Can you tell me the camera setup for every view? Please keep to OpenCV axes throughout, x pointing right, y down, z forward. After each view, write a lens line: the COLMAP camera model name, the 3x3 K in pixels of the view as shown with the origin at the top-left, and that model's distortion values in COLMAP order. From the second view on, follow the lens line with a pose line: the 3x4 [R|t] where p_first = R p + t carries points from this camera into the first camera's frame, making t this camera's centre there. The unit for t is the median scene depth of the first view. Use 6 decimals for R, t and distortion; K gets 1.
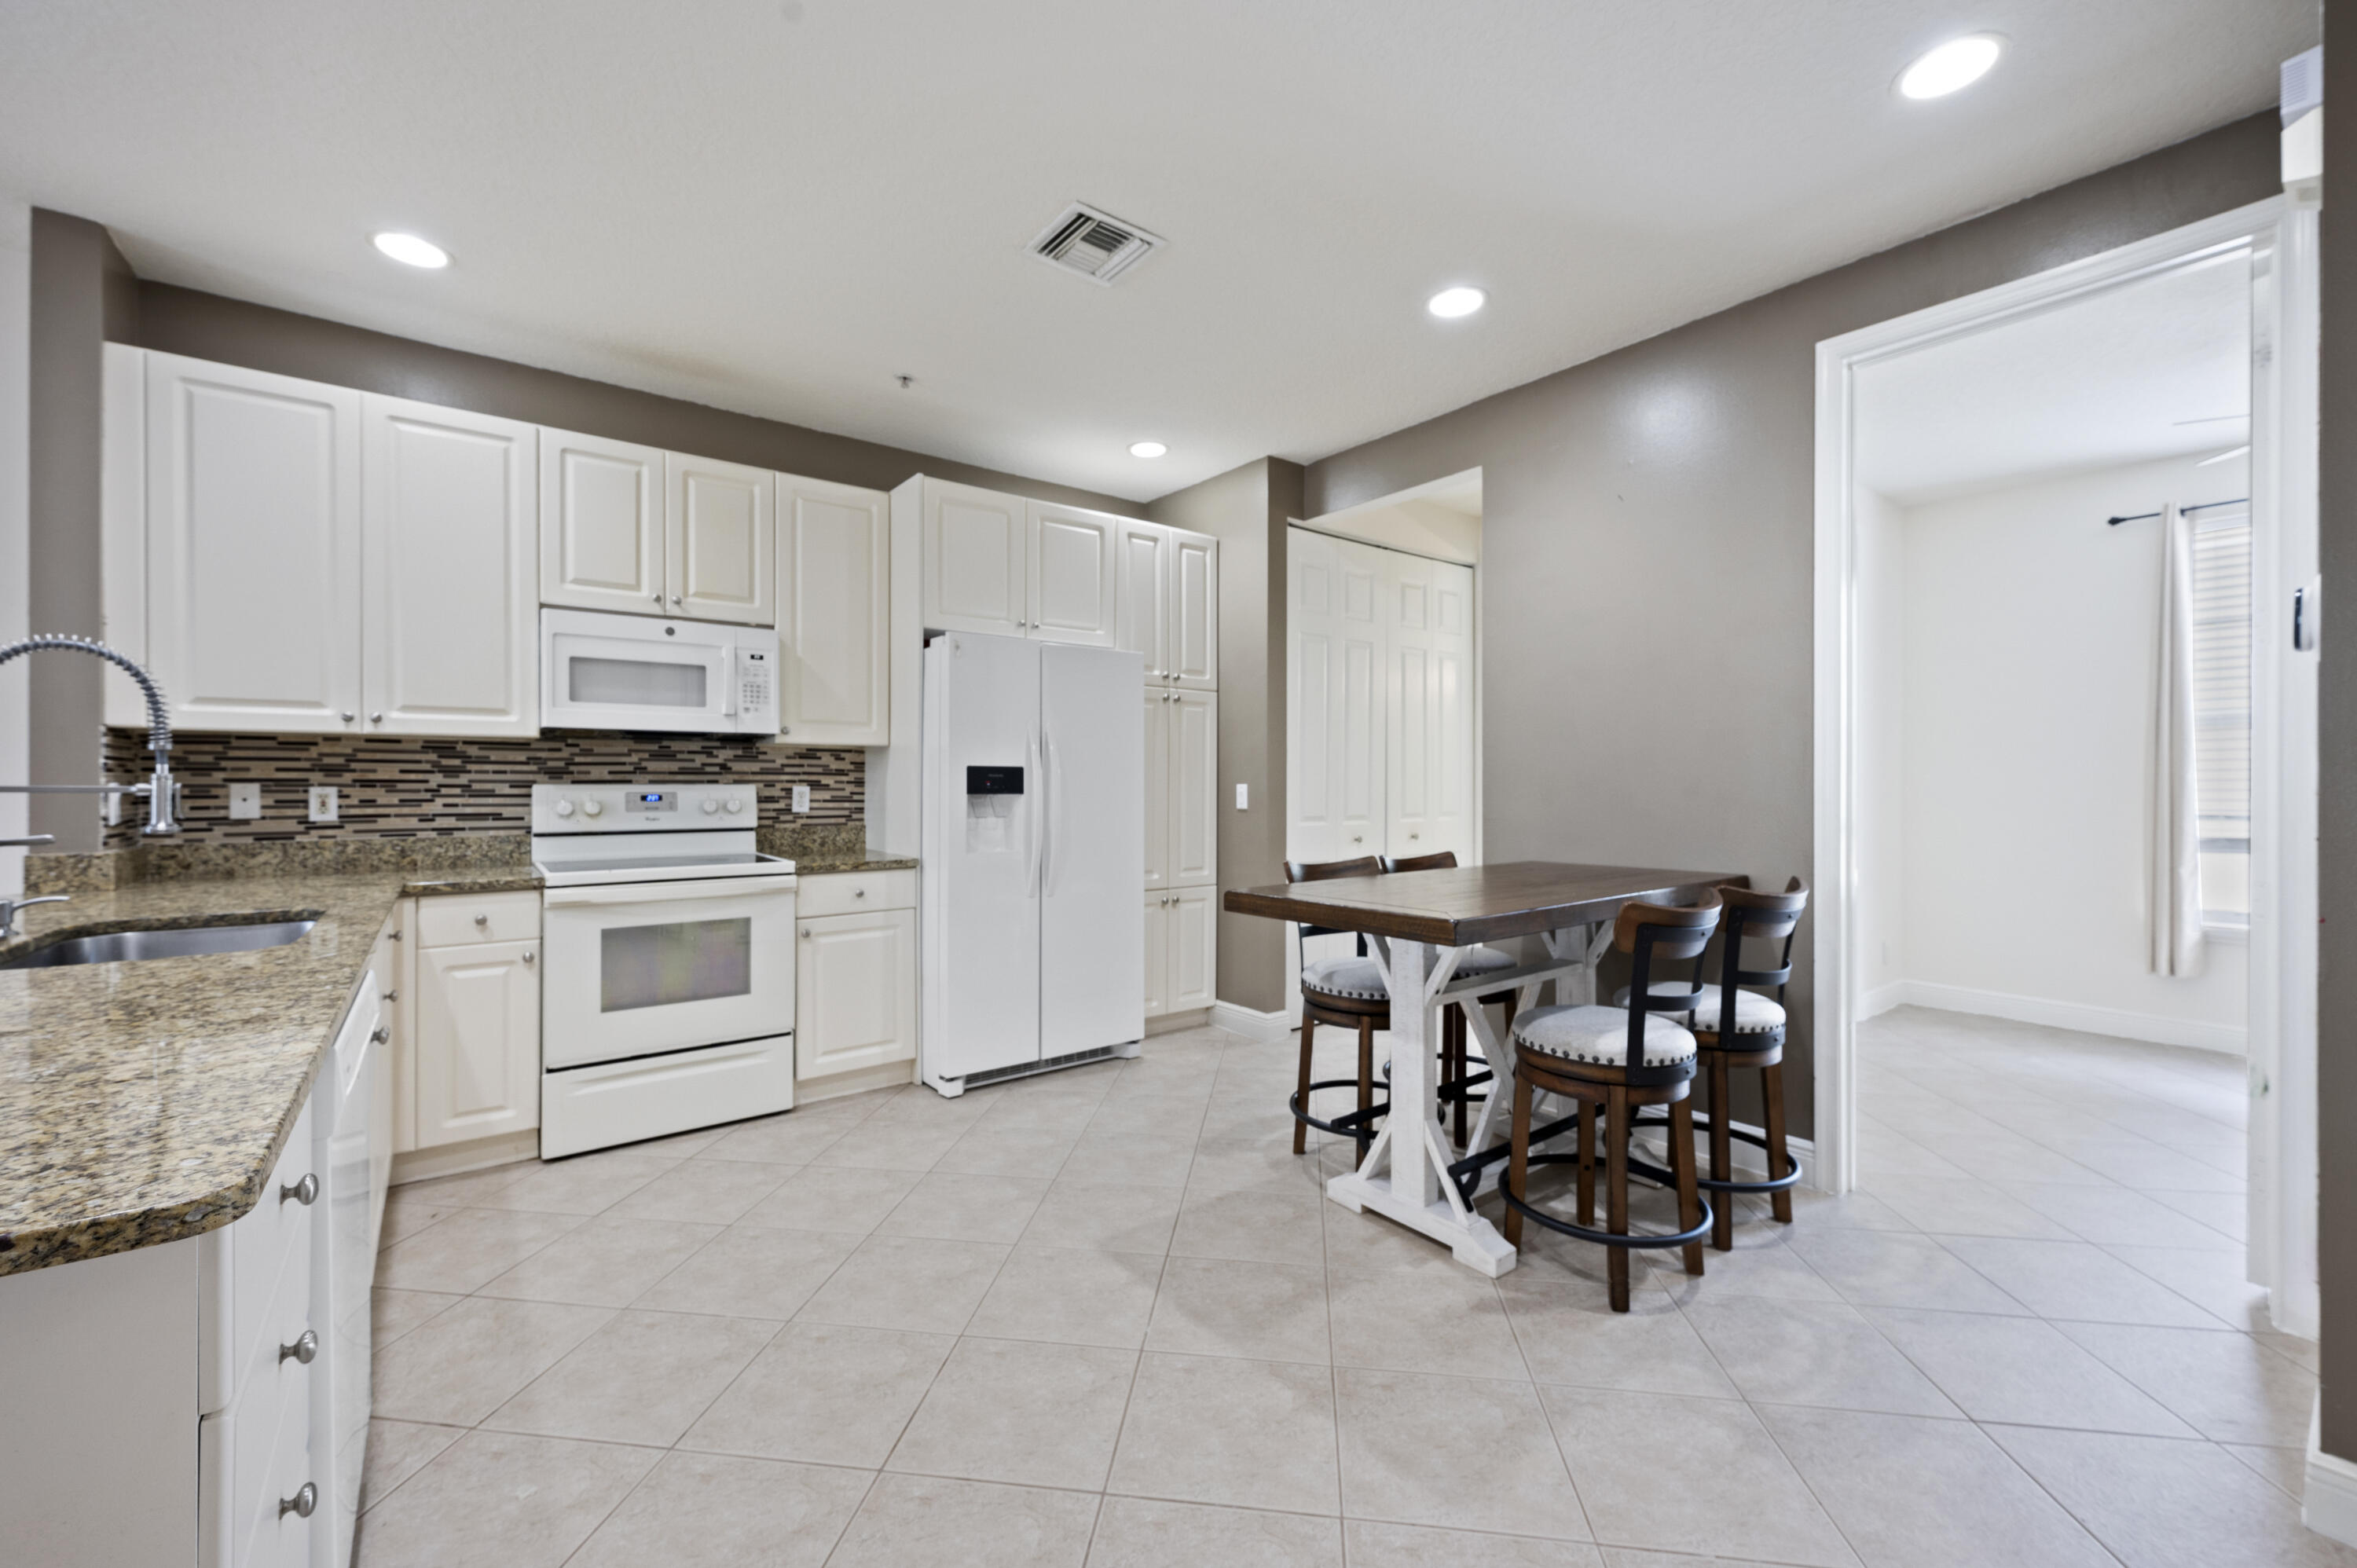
lens RADIAL K [[934.5, 0, 1172.7], [0, 934.5, 783.0], [0, 0, 1]] dist [0.002262, -0.000070]
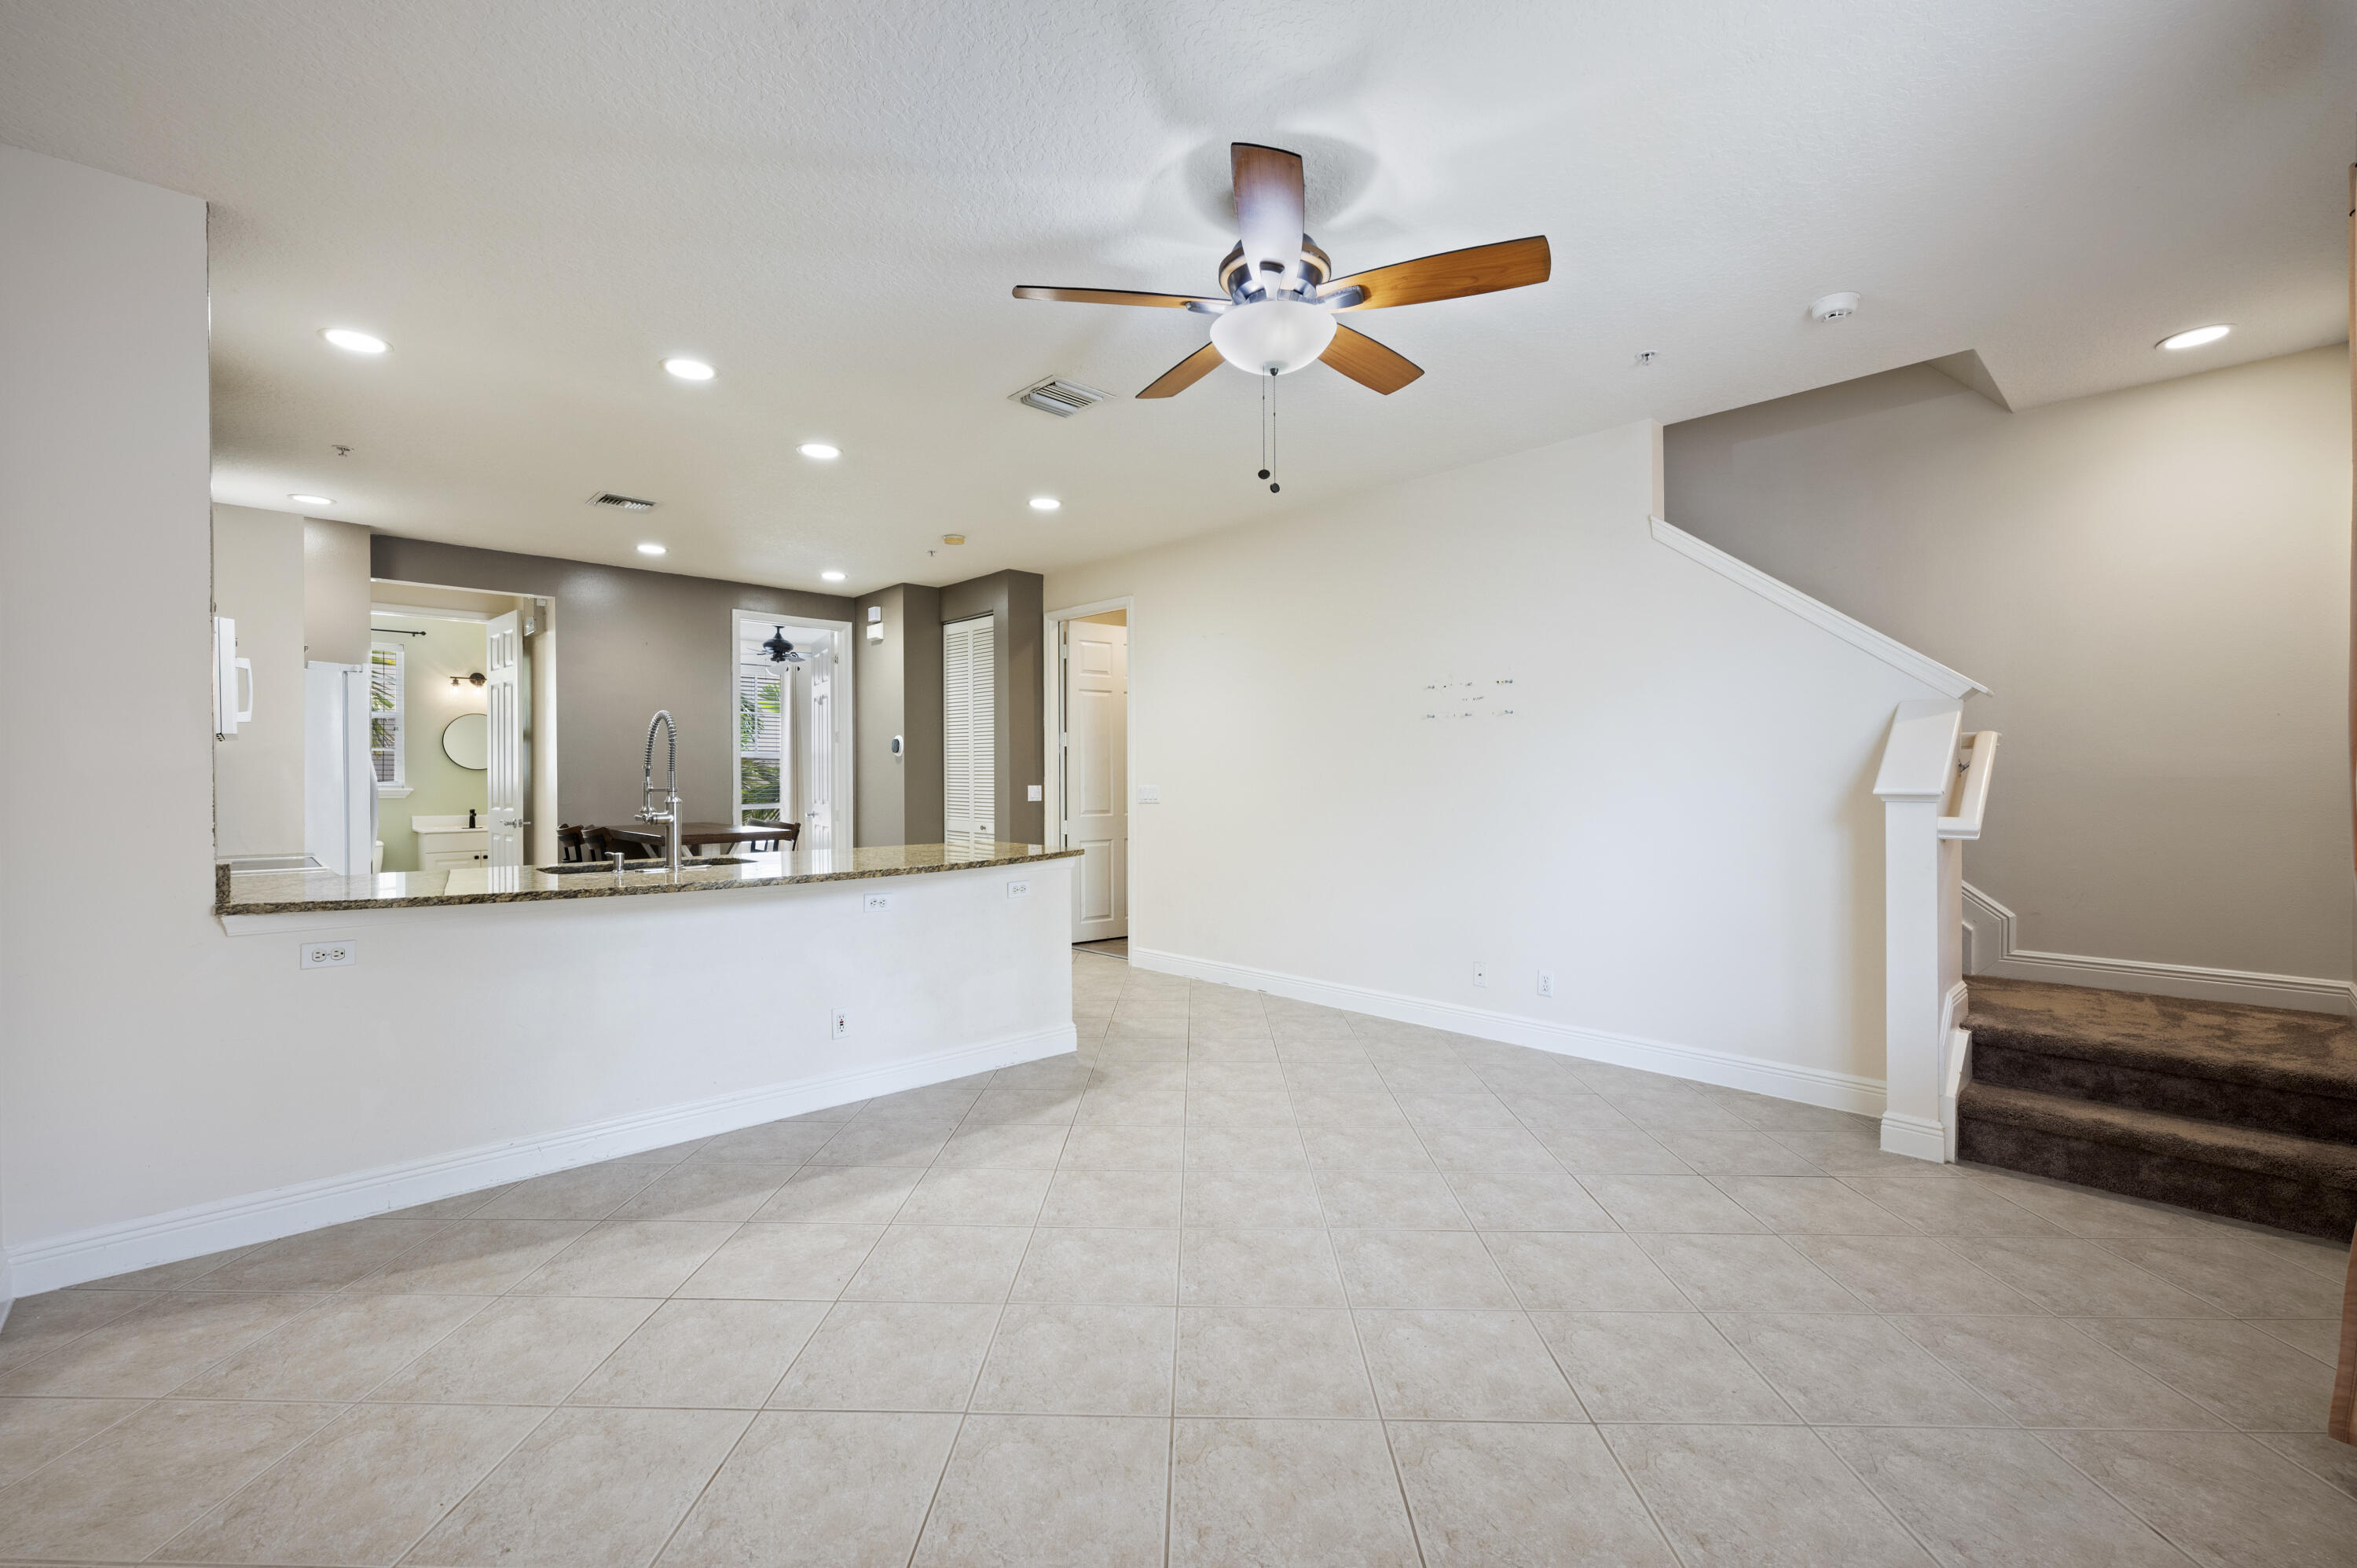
lens RADIAL K [[985.7, 0, 1168.6], [0, 985.7, 788.3], [0, 0, 1]] dist [-0.003500, 0.001887]
pose [[-0.098403, -0.010040, 0.995096, -1.853505], [0.005102, 0.999931, 0.010593, -0.006570], [-0.995134, 0.006120, -0.098345, 0.085626]]
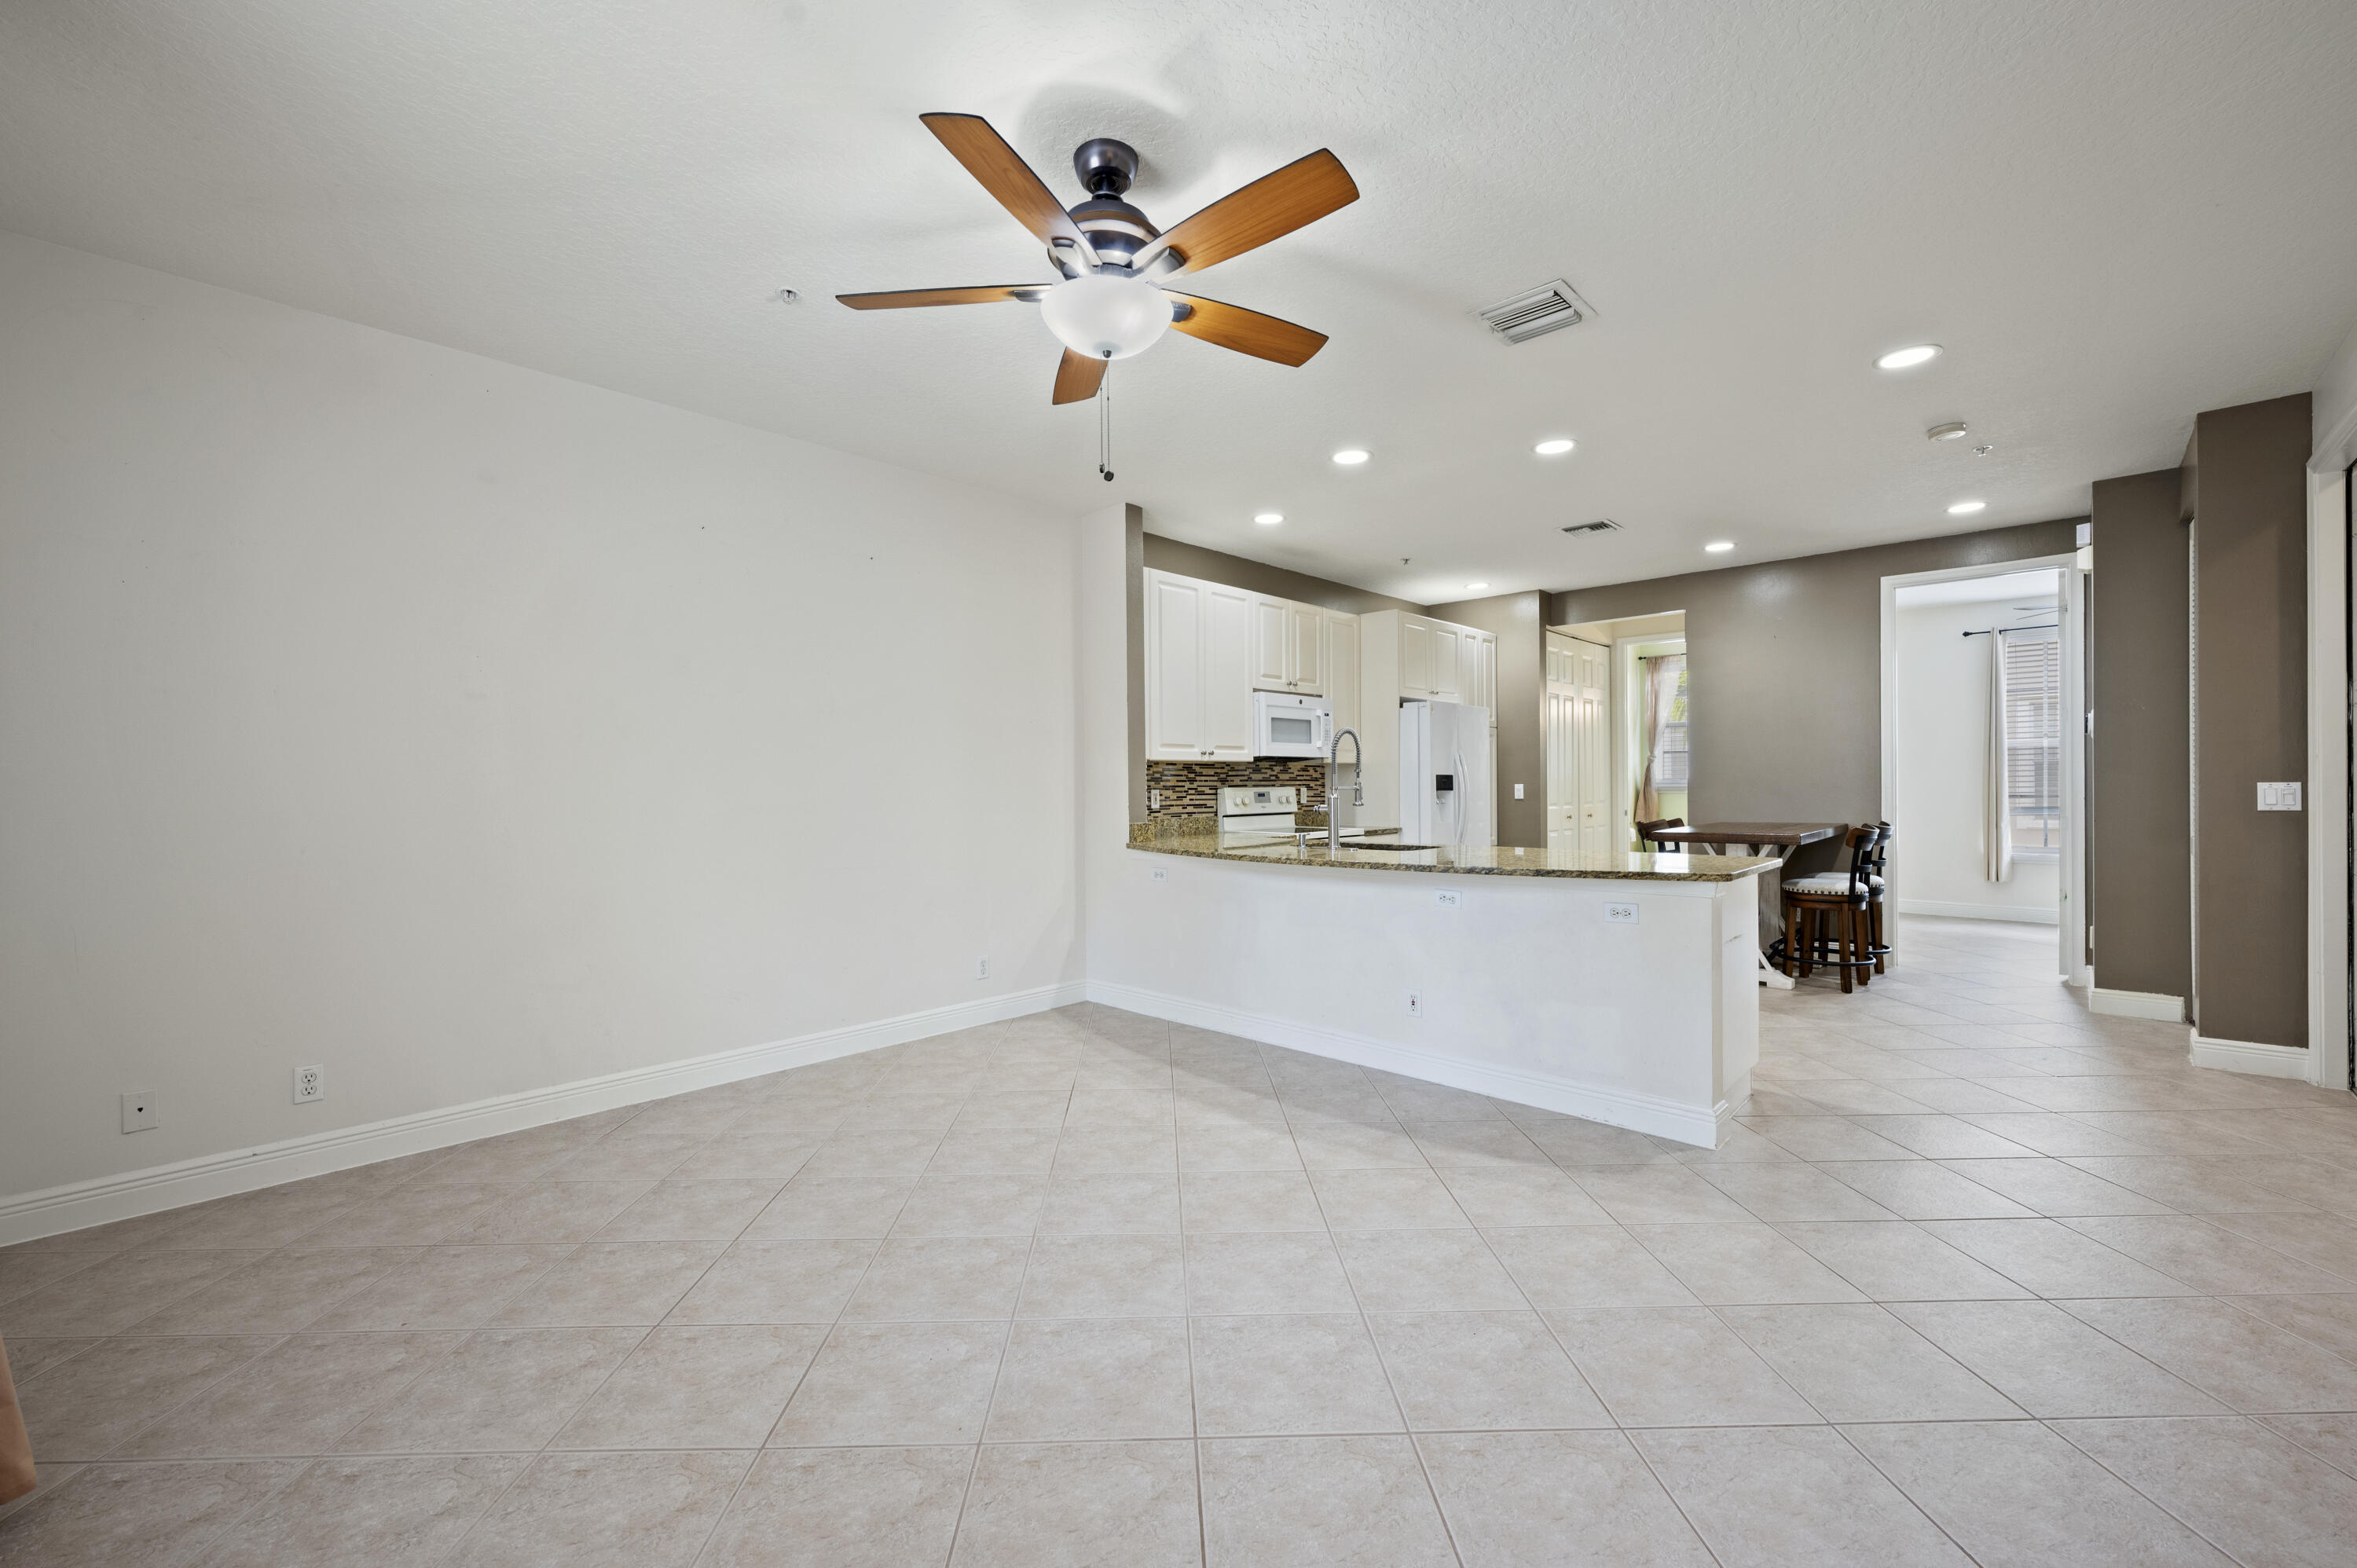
lens RADIAL K [[934.5, 0, 1177.4], [0, 934.5, 792.9], [0, 0, 1]] dist [0.002262, -0.000070]
pose [[0.988114, -0.012414, 0.153220, -1.130162], [0.011548, 0.999912, 0.006538, -0.001215], [-0.153287, -0.004691, 0.988171, -0.803592]]
